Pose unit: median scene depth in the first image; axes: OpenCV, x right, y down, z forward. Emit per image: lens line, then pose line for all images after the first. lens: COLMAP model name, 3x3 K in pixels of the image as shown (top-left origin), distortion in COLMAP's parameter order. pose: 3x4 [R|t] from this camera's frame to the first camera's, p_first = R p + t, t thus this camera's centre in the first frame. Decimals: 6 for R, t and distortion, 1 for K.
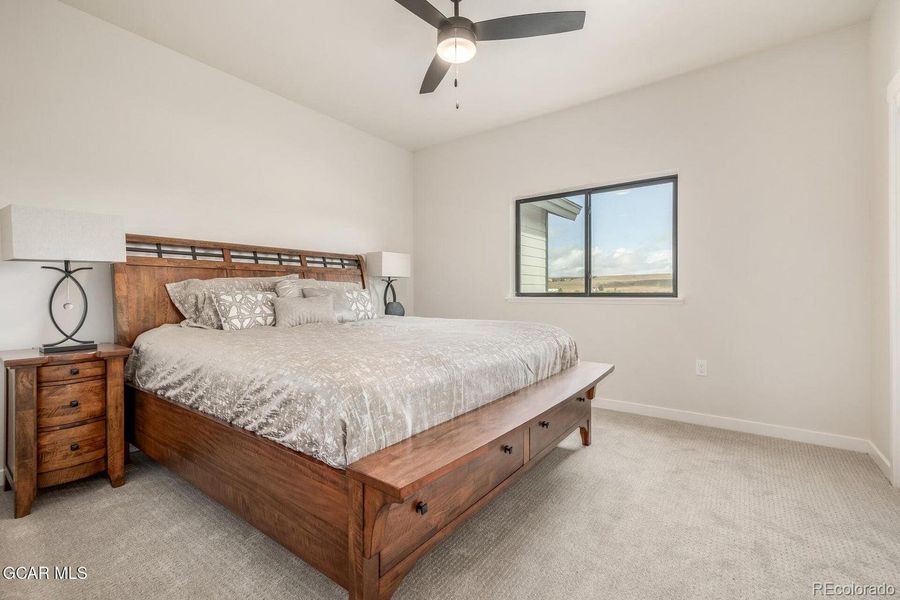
lens RADIAL K [[380.1, 0, 441.6], [0, 380.1, 288.9], [0, 0, 1]] dist [0.000800, 0.000129]
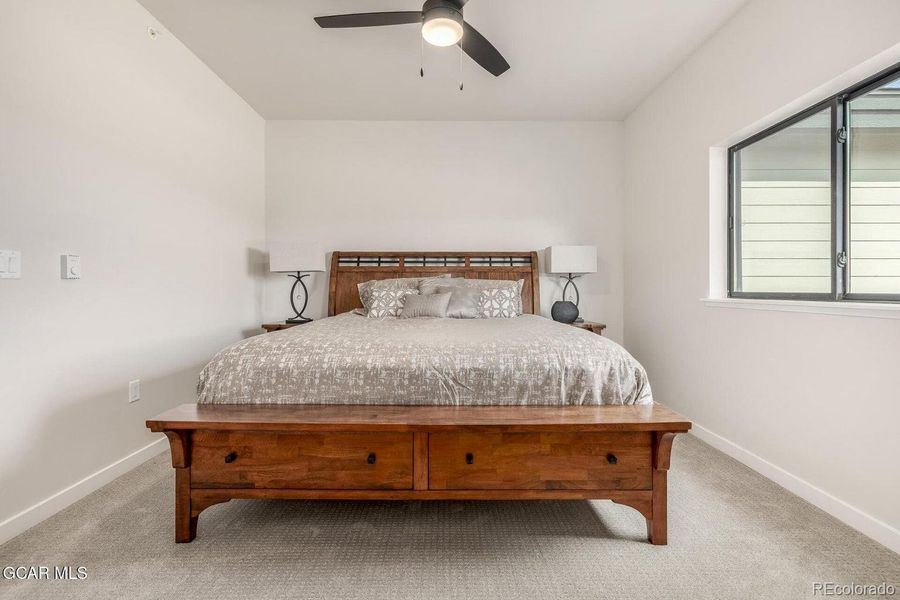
lens RADIAL K [[380.1, 0, 441.6], [0, 380.1, 288.9], [0, 0, 1]] dist [0.000800, 0.000129]
pose [[0.626133, 0.001837, -0.779714, 0.504981], [0.002916, 0.999985, 0.004698, 0.000677], [0.779711, -0.005215, 0.626118, 0.275440]]
